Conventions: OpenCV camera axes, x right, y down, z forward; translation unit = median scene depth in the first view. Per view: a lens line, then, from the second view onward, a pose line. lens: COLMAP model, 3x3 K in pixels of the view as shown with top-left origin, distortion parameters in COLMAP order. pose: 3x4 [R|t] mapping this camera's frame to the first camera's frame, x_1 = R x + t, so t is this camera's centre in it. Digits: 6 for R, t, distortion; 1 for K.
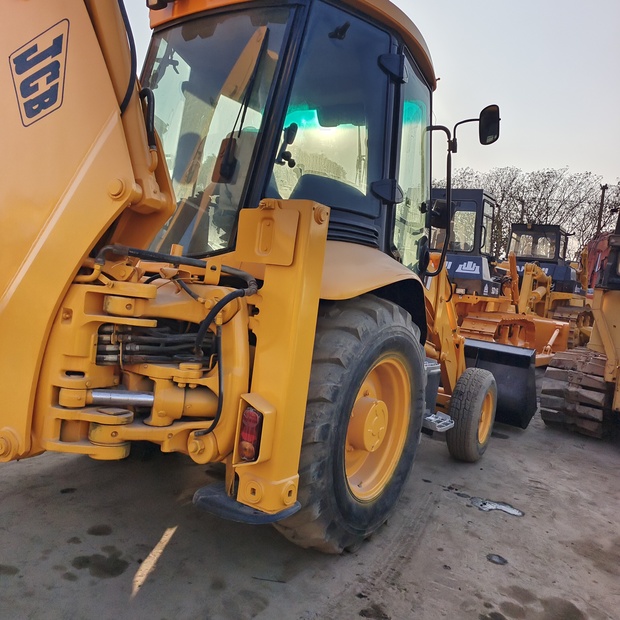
lens RADIAL K [[561.6, 0, 316.6], [0, 561.6, 311.4], [0, 0, 1]] dist [0.043159, -0.004426]
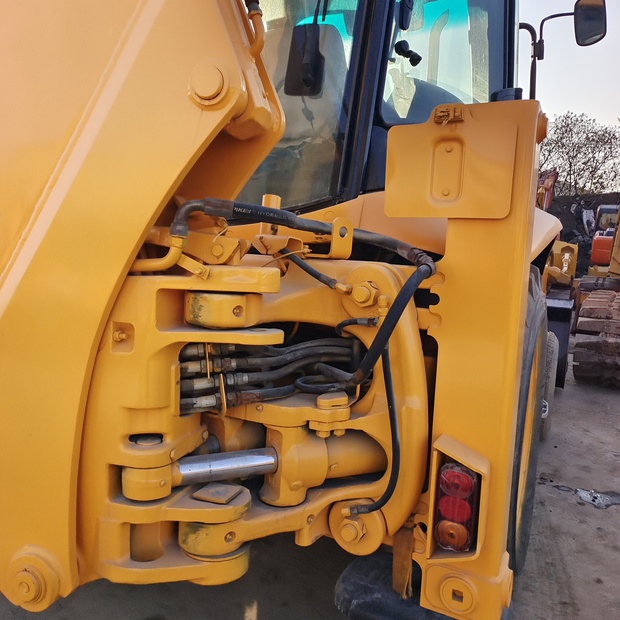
lens RADIAL K [[561.6, 0, 316.6], [0, 561.6, 311.4], [0, 0, 1]] dist [0.043159, -0.004426]
pose [[0.990150, -0.075311, 0.118032, -0.308256], [0.065146, 0.994011, 0.087739, -0.049105], [-0.123932, -0.079186, 0.989126, 0.430007]]
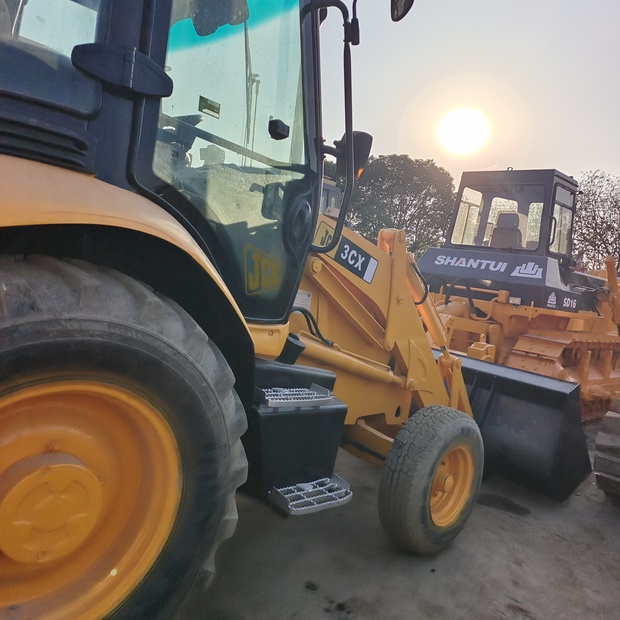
lens RADIAL K [[557.5, 0, 317.3], [0, 557.5, 311.3], [0, 0, 1]] dist [0.039191, 0.003691]
pose [[0.973983, 0.042085, -0.222681, 0.615287], [-0.047697, 0.998664, -0.019882, 0.024150], [0.221547, 0.029986, 0.974689, 0.745665]]
